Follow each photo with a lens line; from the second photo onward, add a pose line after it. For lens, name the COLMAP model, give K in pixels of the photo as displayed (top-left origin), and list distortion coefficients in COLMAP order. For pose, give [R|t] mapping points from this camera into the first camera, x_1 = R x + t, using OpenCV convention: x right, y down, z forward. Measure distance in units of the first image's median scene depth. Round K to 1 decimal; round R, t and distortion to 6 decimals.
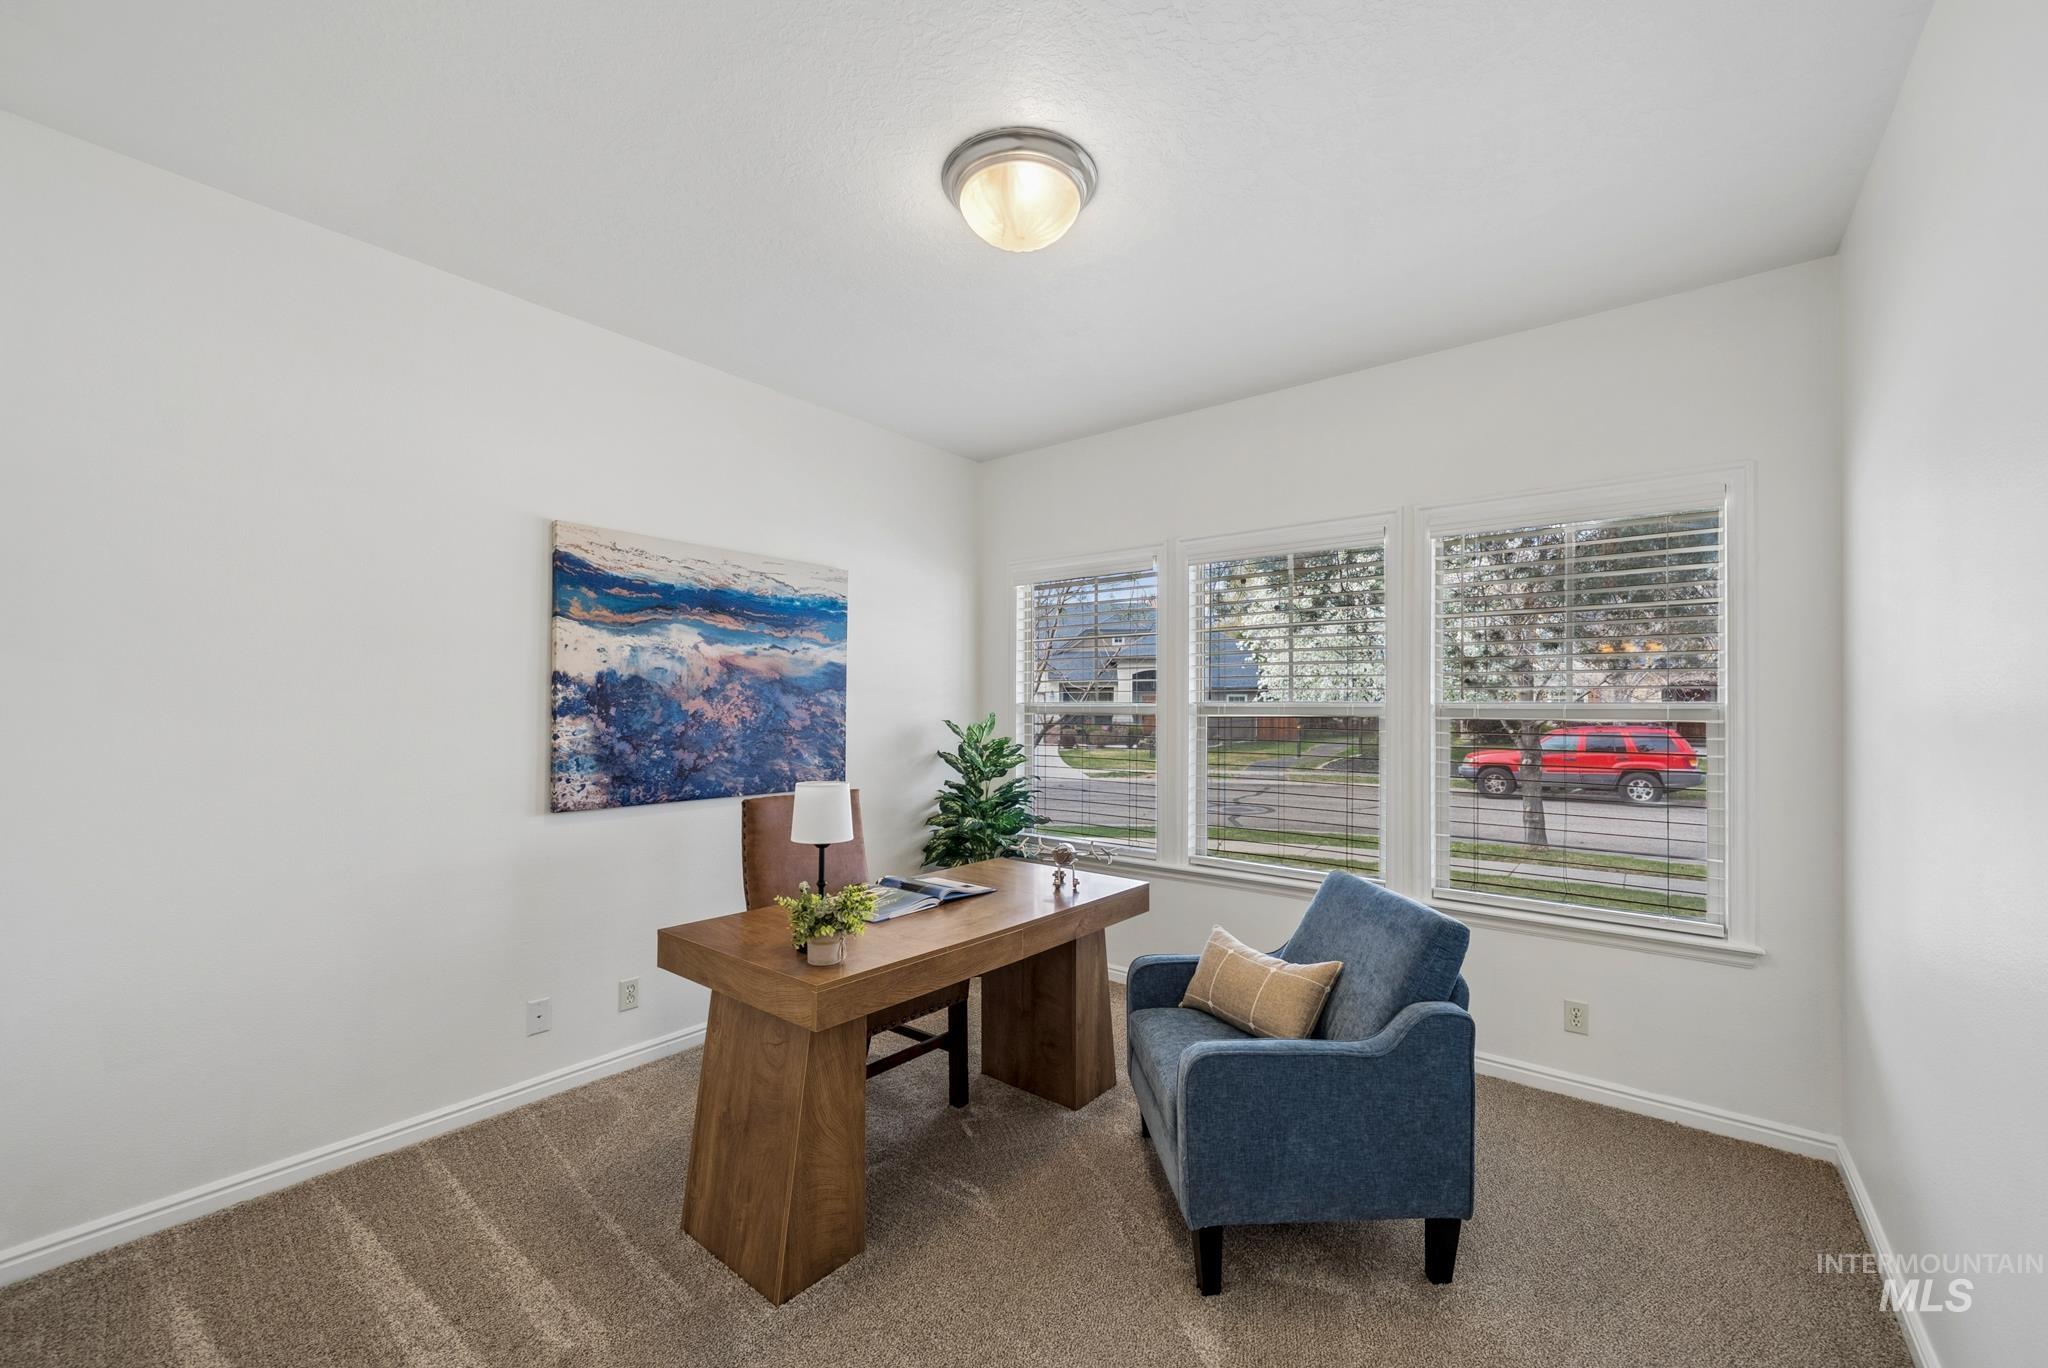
lens RADIAL K [[807.5, 0, 1021.3], [0, 807.5, 692.7], [0, 0, 1]] dist [-0.002757, -0.000314]
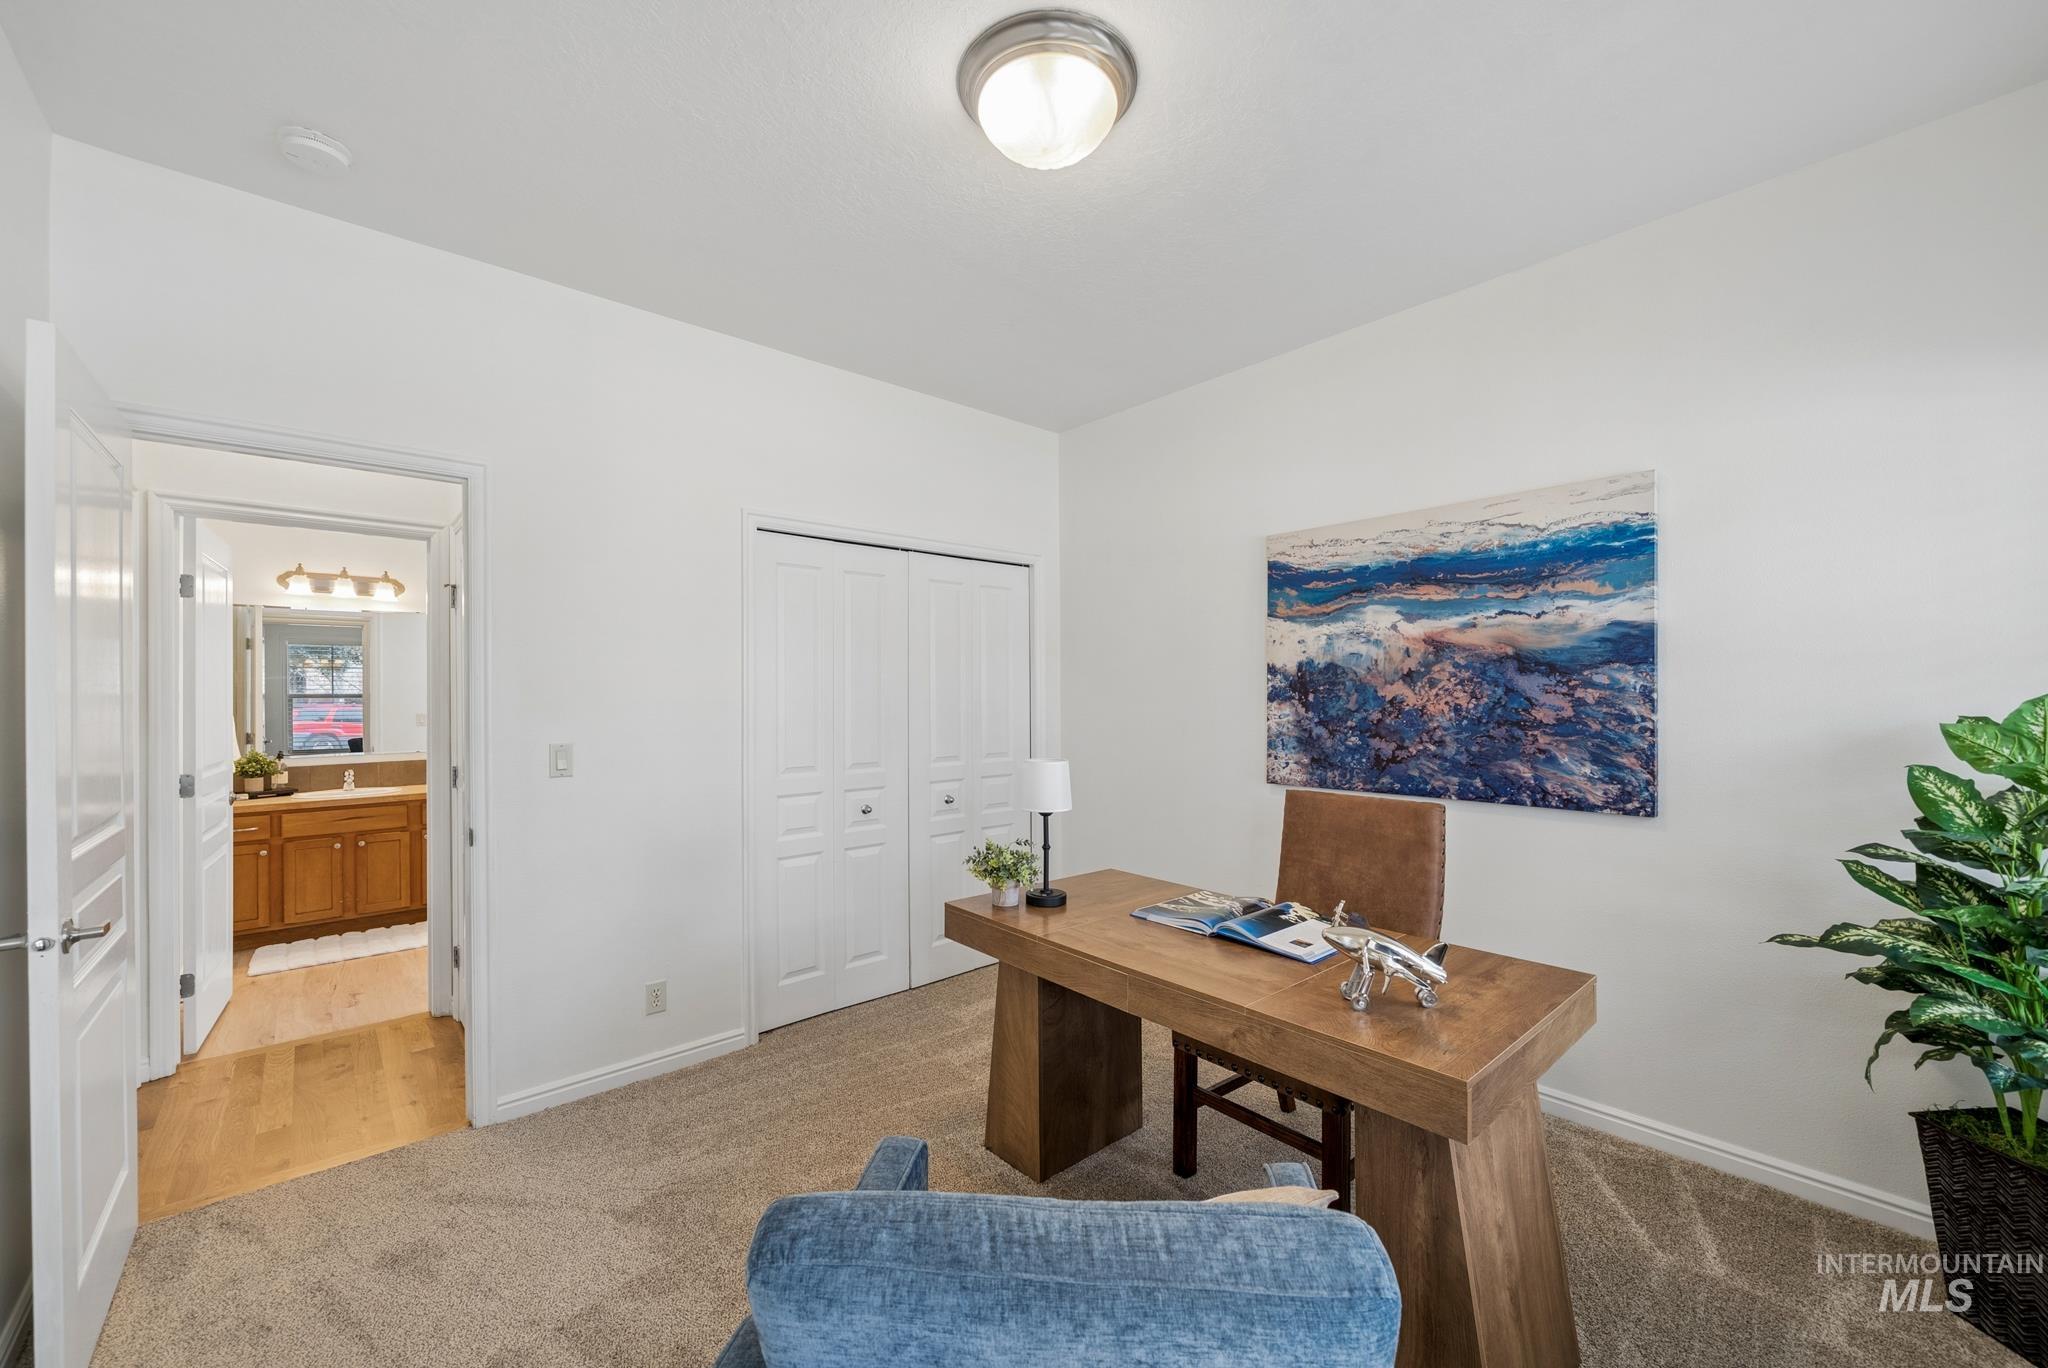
lens RADIAL K [[807.5, 0, 1021.3], [0, 807.5, 692.7], [0, 0, 1]] dist [-0.002757, -0.000314]
pose [[-0.174653, -0.006809, -0.984607, 0.567296], [0.024531, 0.999636, -0.011264, 0.017586], [0.984324, -0.026121, -0.174422, 0.740495]]
